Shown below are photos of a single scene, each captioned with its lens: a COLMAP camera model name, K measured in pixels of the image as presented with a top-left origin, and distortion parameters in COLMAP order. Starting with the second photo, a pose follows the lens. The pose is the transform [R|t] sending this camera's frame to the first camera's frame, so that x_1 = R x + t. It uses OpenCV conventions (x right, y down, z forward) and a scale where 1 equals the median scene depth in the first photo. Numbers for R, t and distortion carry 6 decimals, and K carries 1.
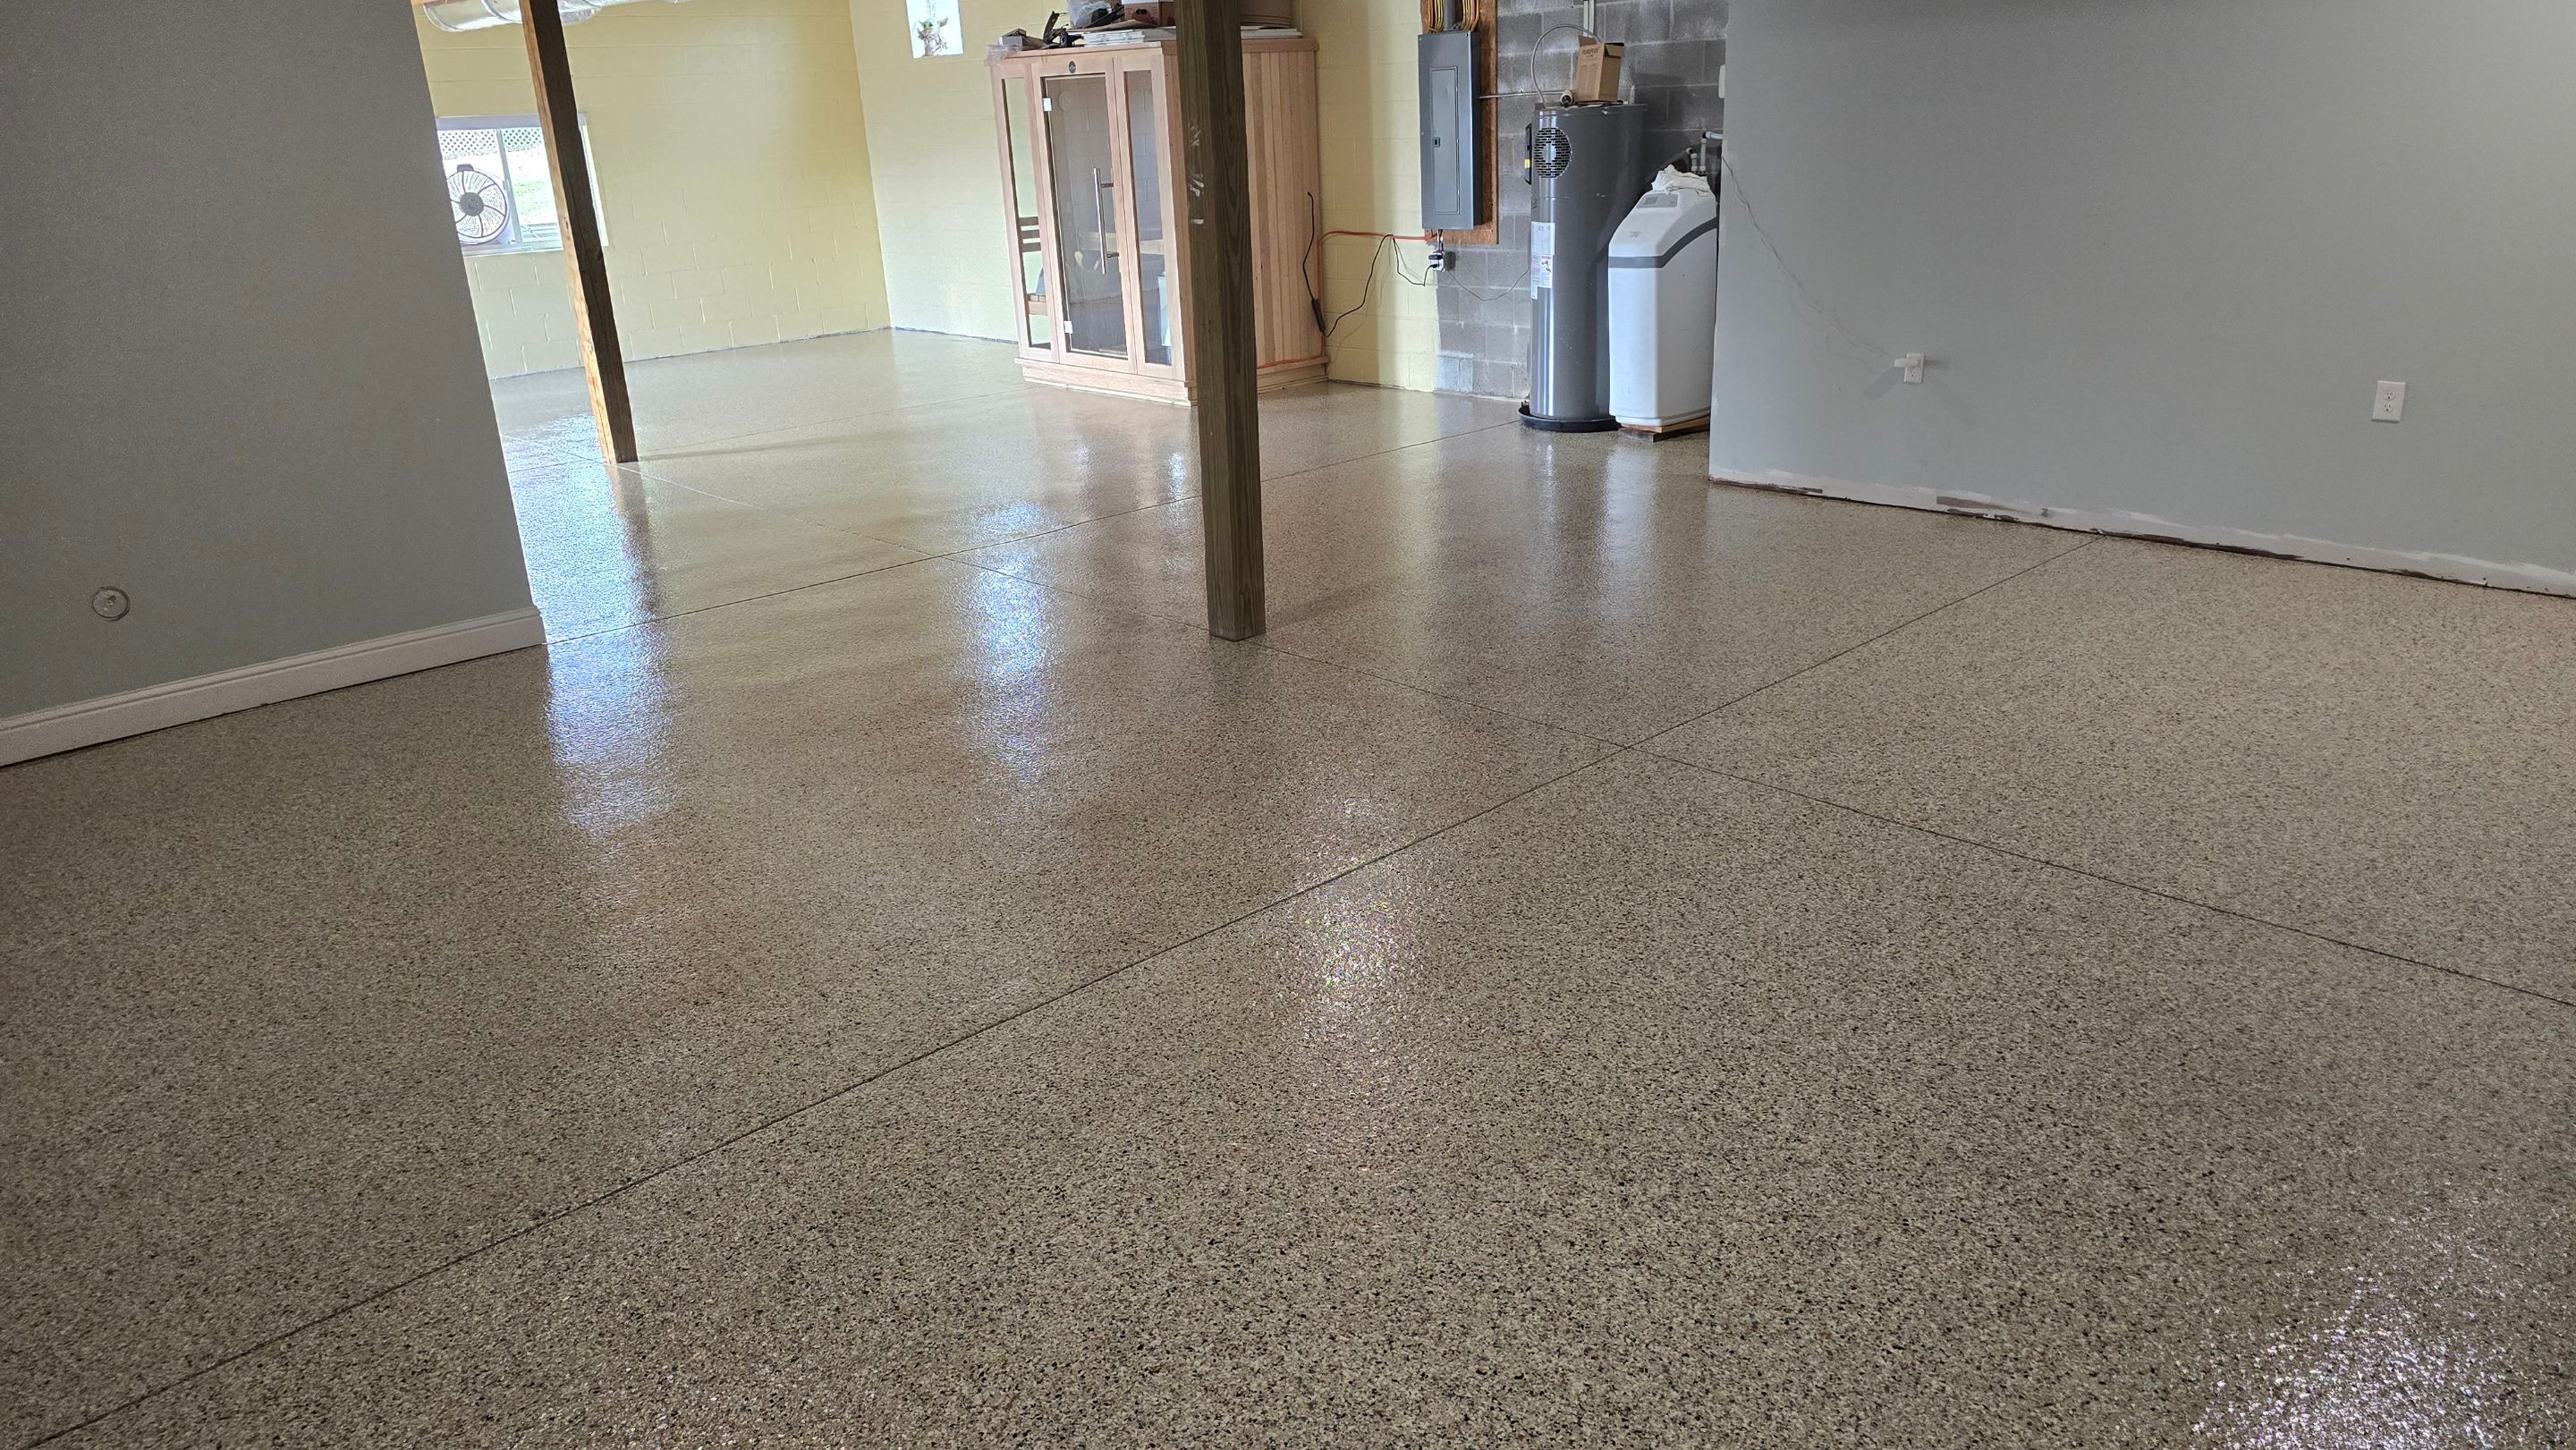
lens RADIAL K [[1738.3, 0, 1283.0], [0, 1738.3, 704.9], [0, 0, 1]] dist [0.042507, -0.028205]
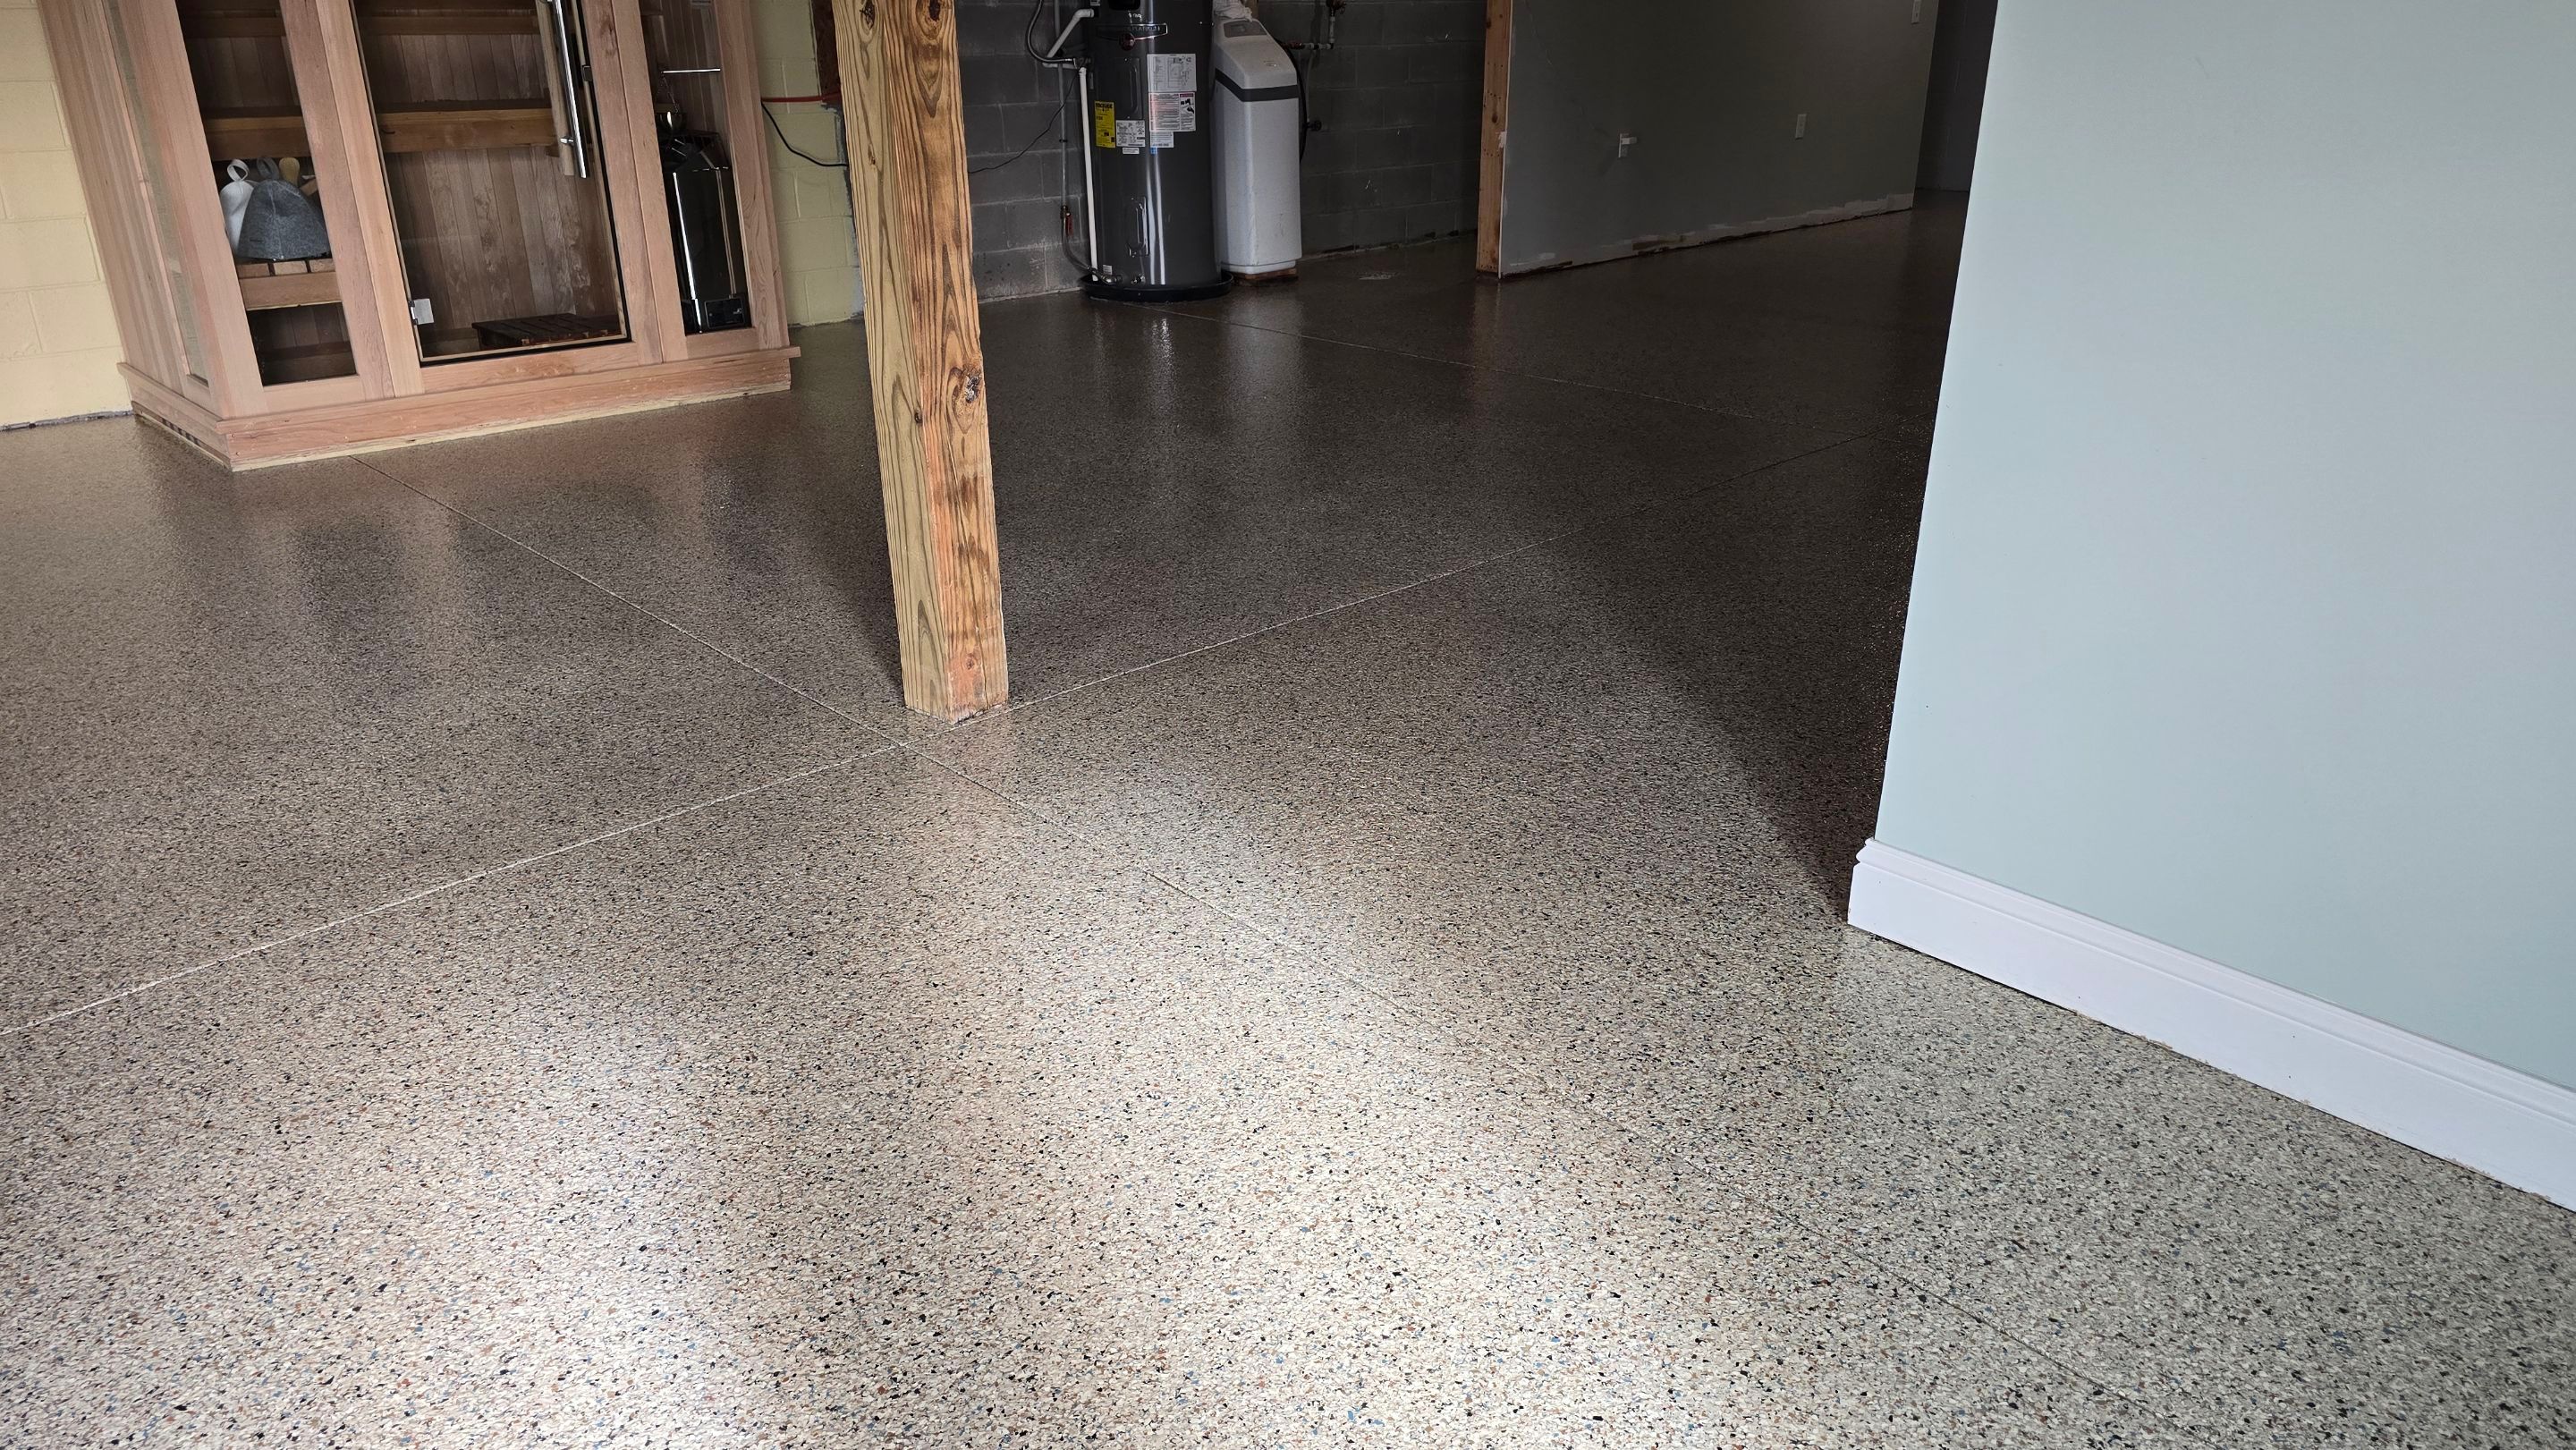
lens RADIAL K [[1738.3, 0, 1276.1], [0, 1738.3, 735.5], [0, 0, 1]] dist [0.042507, -0.028205]
pose [[-0.026807, -0.345482, 0.938042, -1.001224], [0.326884, 0.883762, 0.334832, -0.327630], [-0.944684, 0.315606, 0.089242, 1.279512]]
